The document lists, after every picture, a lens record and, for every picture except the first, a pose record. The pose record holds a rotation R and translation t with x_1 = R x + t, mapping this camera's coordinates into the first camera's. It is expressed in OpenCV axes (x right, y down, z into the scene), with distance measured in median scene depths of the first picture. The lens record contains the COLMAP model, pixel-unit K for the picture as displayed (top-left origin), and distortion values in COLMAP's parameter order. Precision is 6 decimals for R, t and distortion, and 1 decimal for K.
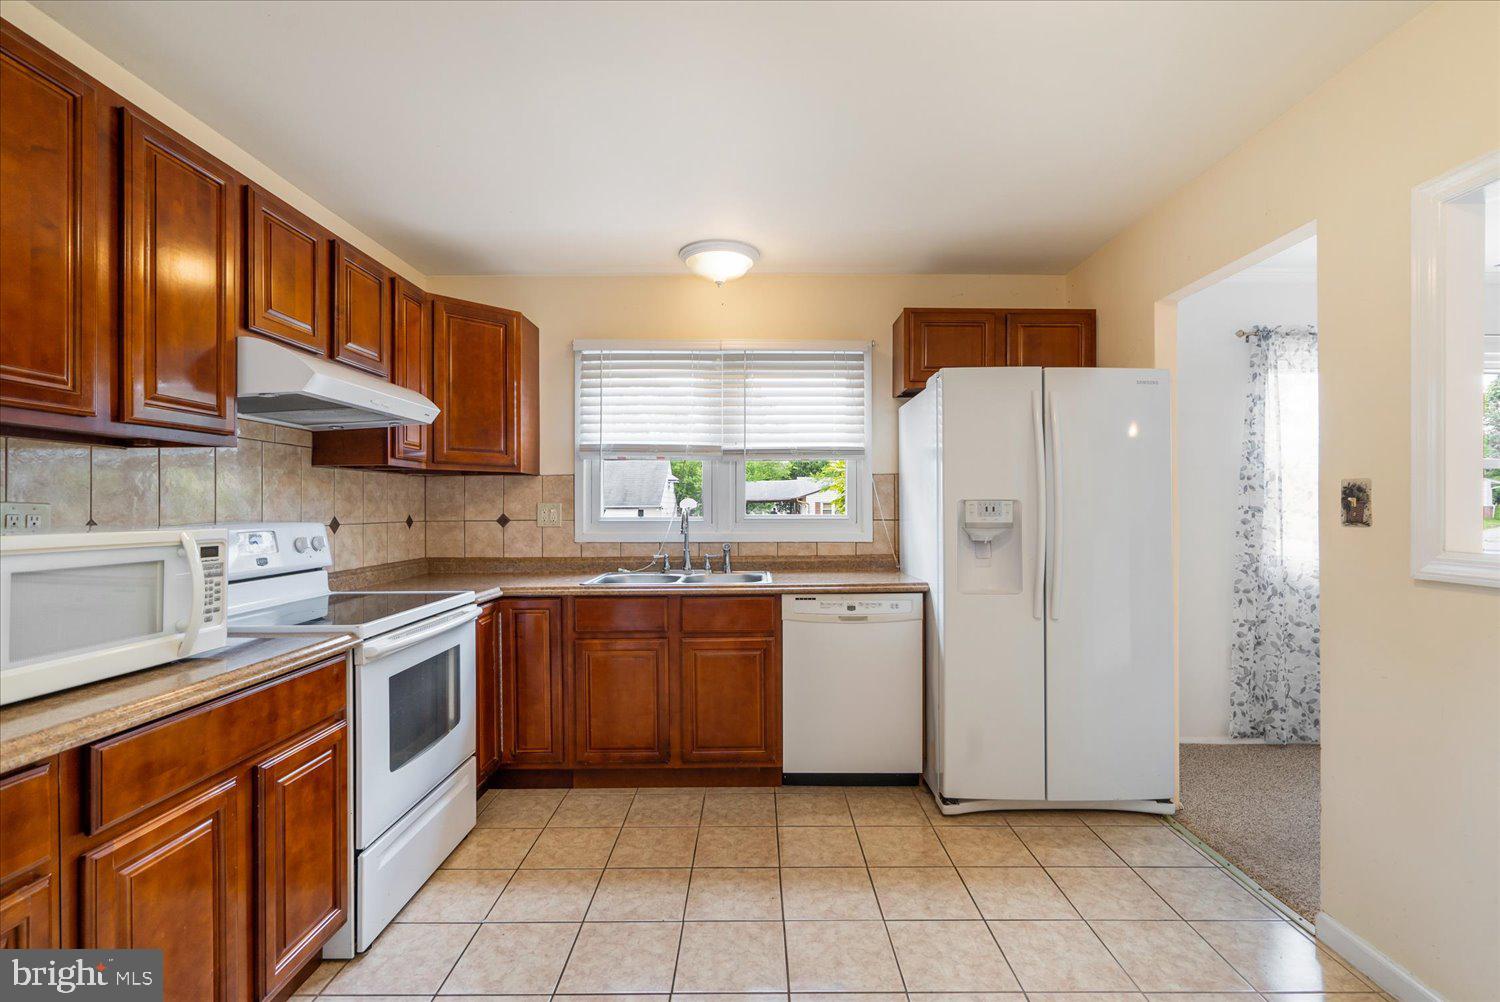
lens RADIAL K [[691.8, 0, 750.0], [0, 691.8, 501.0], [0, 0, 1]] dist [-0.000080, 0.001094]
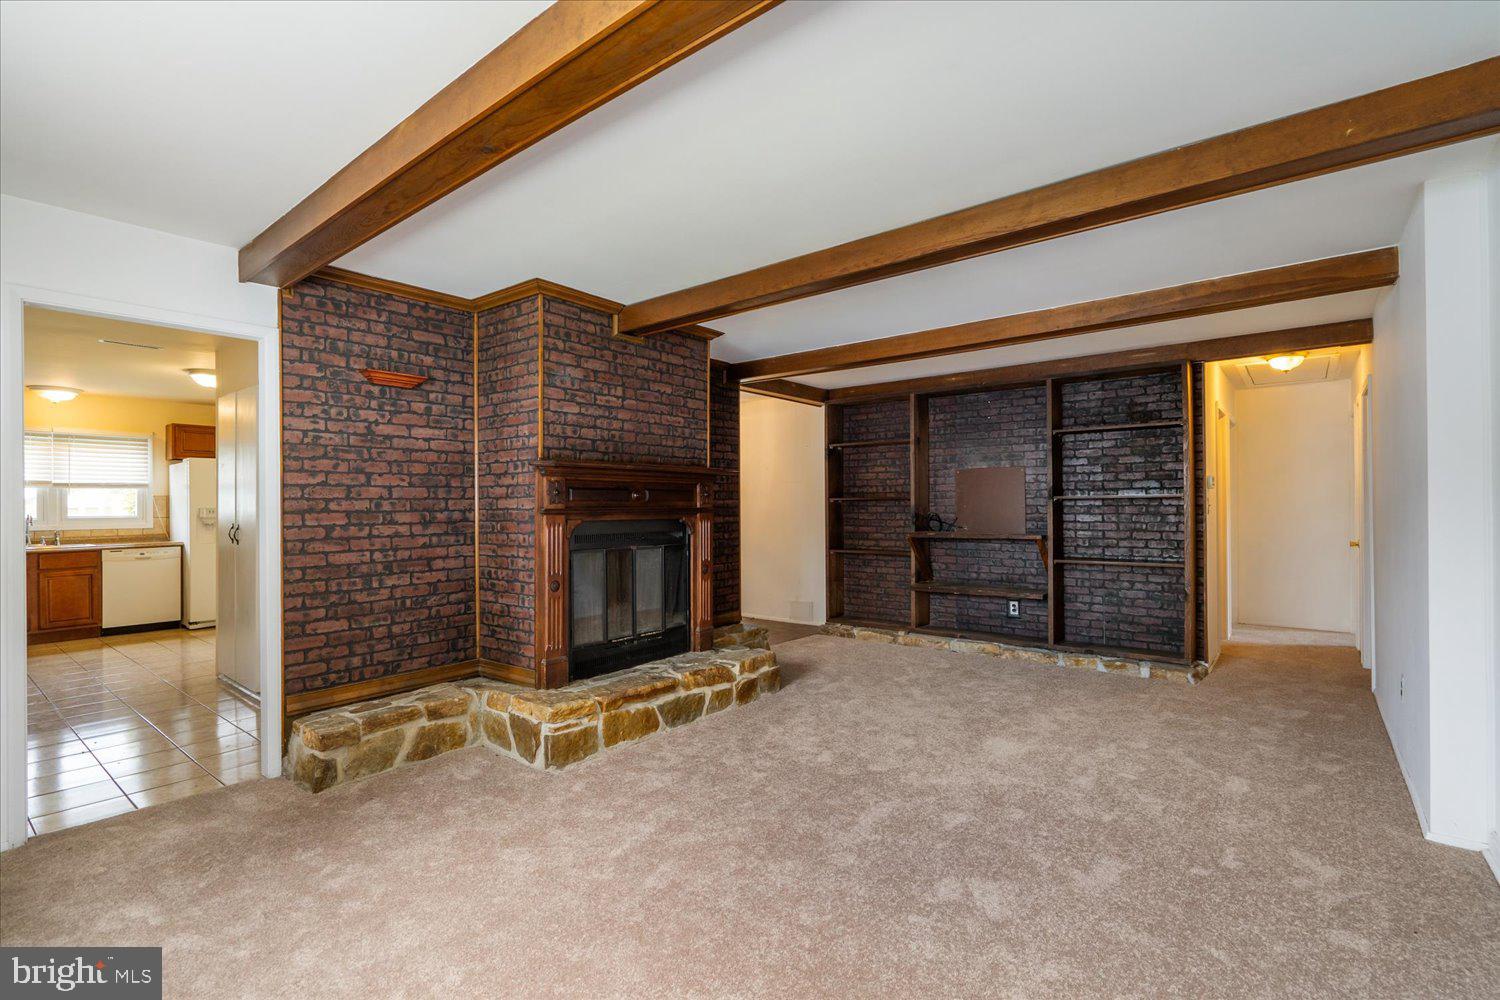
lens RADIAL K [[691.8, 0, 750.0], [0, 691.8, 500.0], [0, 0, 1]] dist [-0.000080, 0.001094]
pose [[0.624760, 0.000369, 0.780817, -0.405191], [0.002902, 0.999992, -0.002795, -0.017870], [-0.780812, 0.004012, 0.624754, -2.110182]]
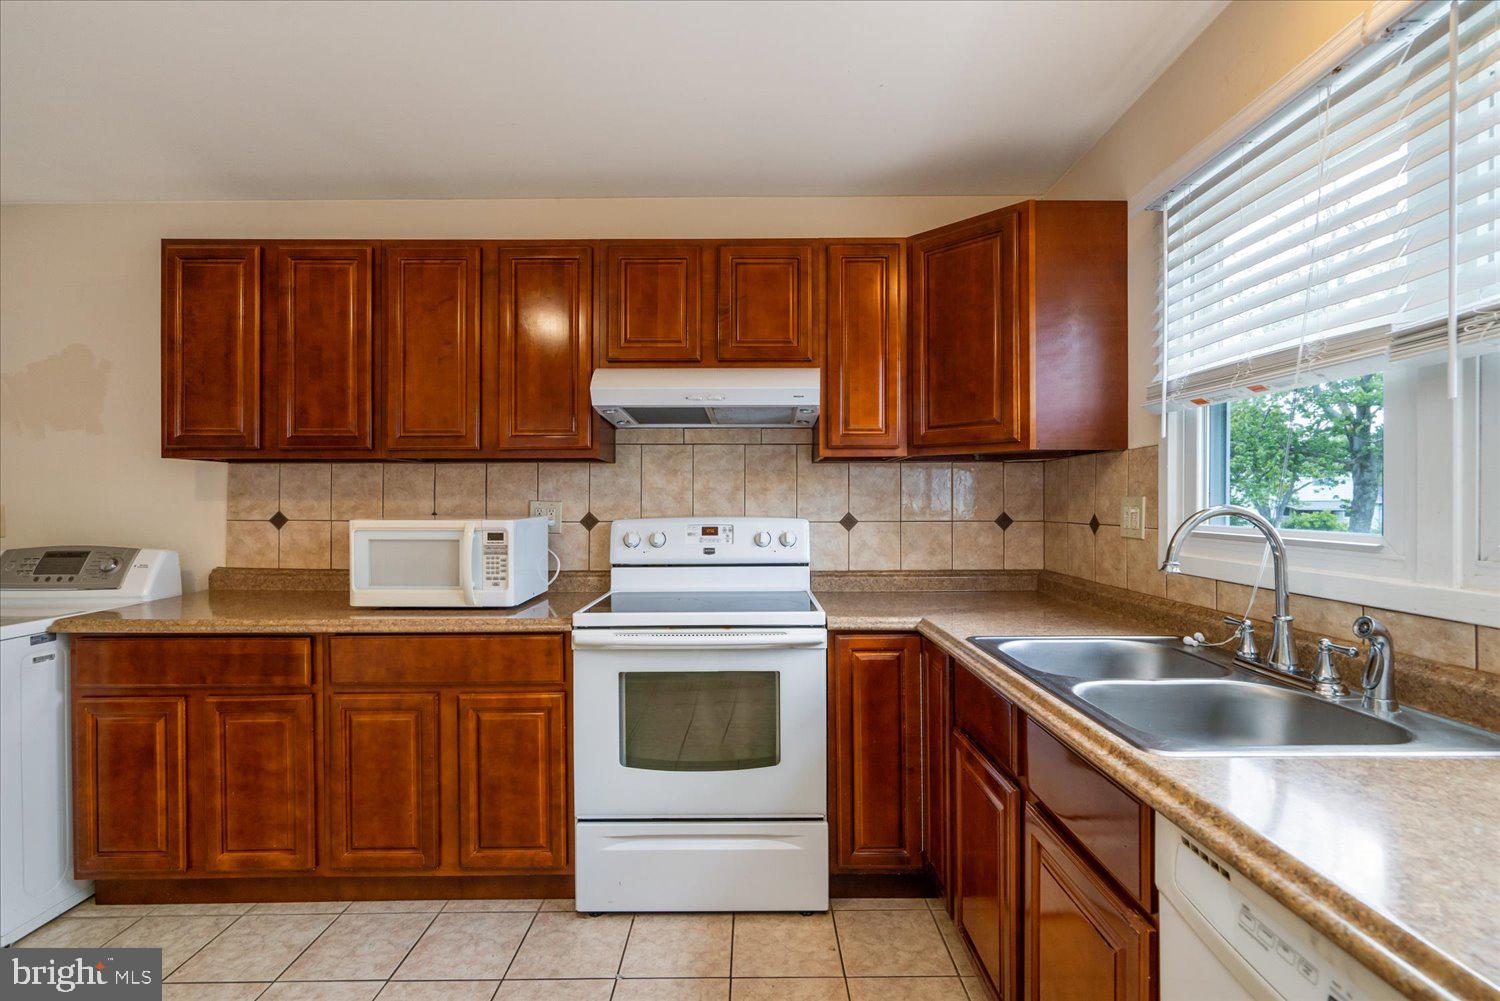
lens RADIAL K [[691.8, 0, 750.0], [0, 691.8, 500.5], [0, 0, 1]] dist [-0.000080, 0.001094]
pose [[0.005257, 0.002700, -0.999983, 0.347110], [0.011517, 0.999930, 0.002761, 0.001007], [0.999920, -0.011532, 0.005226, 0.827636]]
